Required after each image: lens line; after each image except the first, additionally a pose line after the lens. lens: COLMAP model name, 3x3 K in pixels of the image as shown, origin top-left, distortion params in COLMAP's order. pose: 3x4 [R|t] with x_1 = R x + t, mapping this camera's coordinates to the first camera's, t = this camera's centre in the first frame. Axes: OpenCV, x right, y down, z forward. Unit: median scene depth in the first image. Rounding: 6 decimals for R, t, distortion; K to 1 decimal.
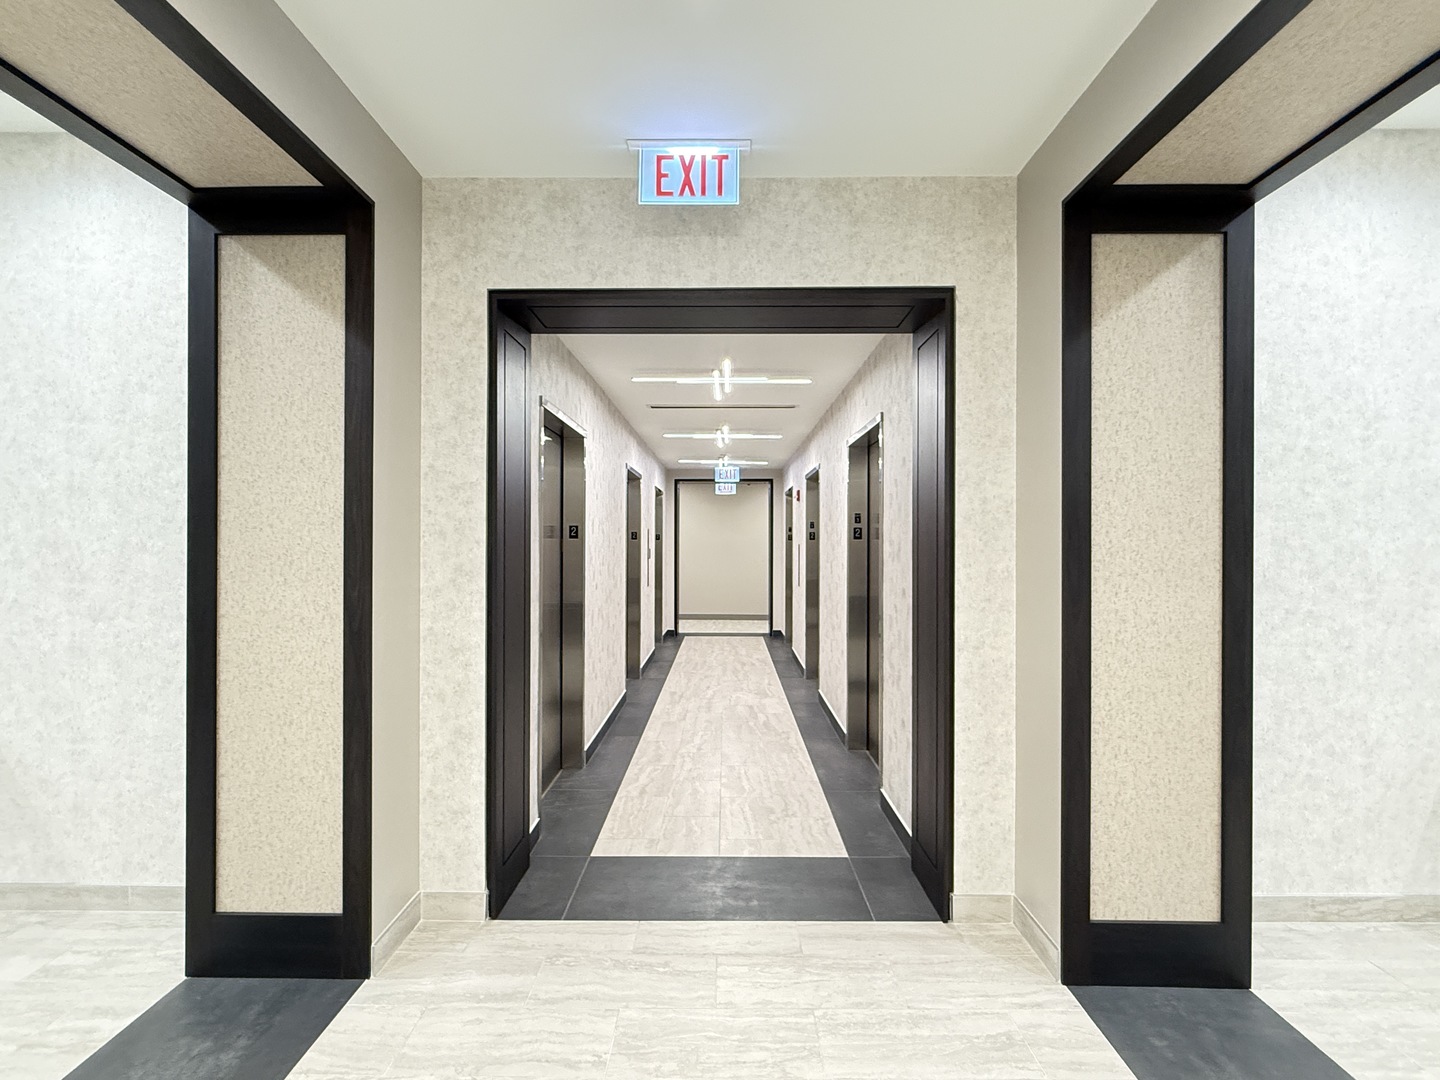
lens RADIAL K [[738.6, 0, 720.0], [0, 738.6, 540.0], [0, 0, 1]] dist [-0.002385, -0.000523]
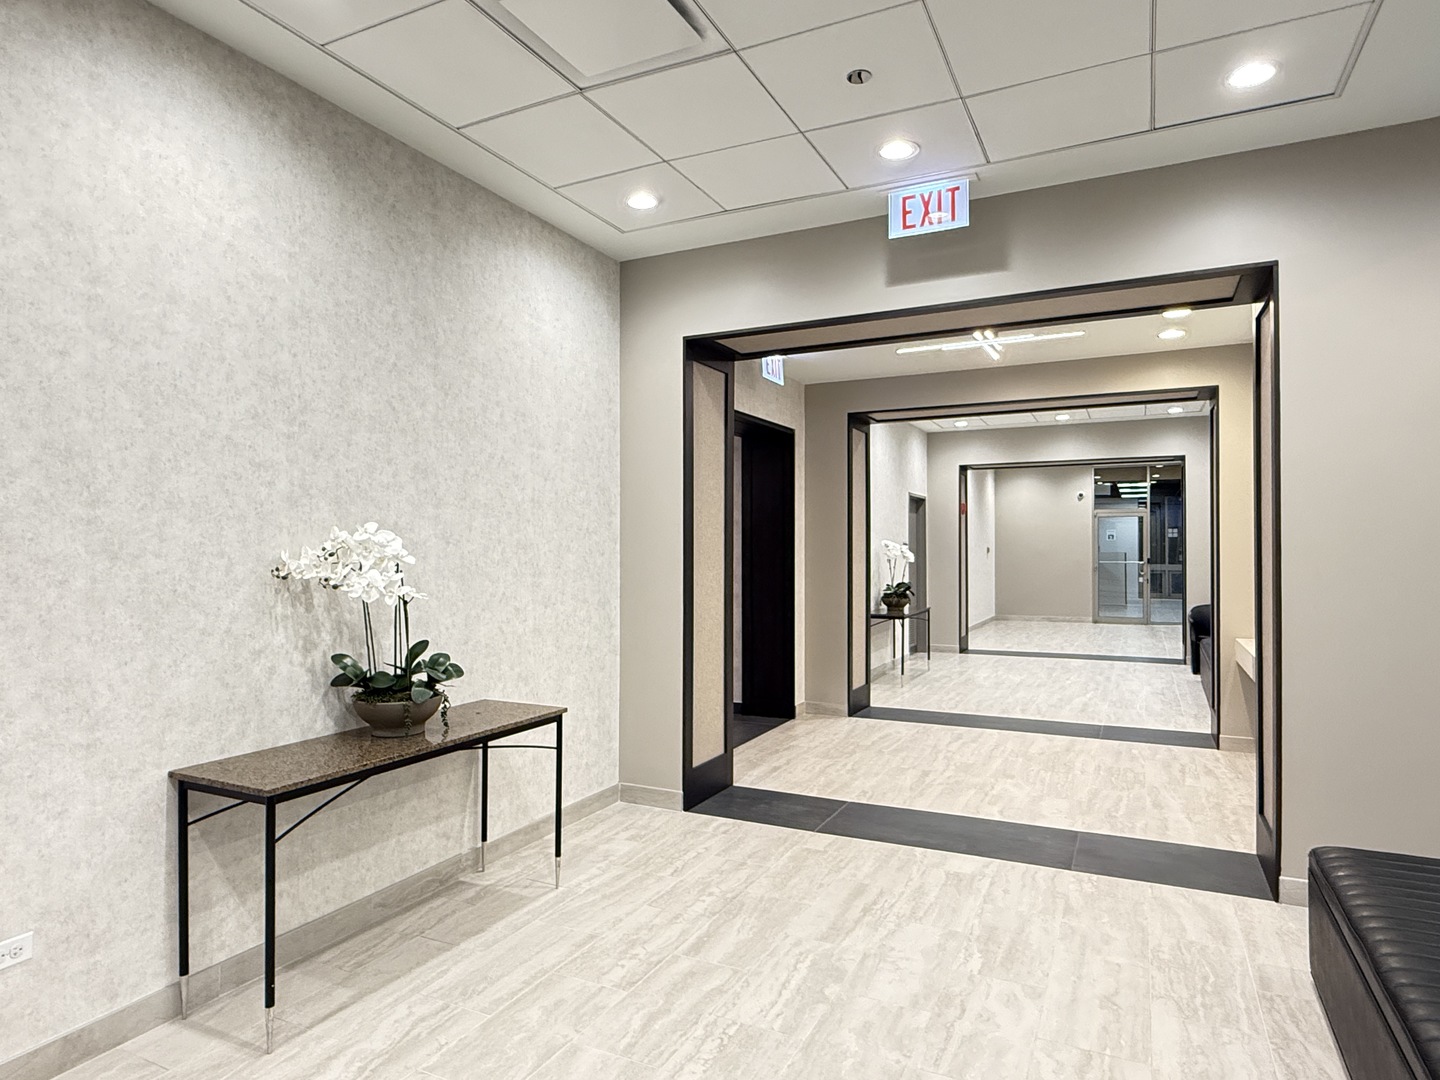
lens RADIAL K [[855.7, 0, 720.0], [0, 855.7, 540.0], [0, 0, 1]] dist [0.002282, 0.000156]
pose [[0.433132, 0.007205, 0.901302, -2.043506], [0.002994, 0.999951, -0.009433, 0.009925], [-0.901326, 0.006784, 0.433089, 0.093769]]
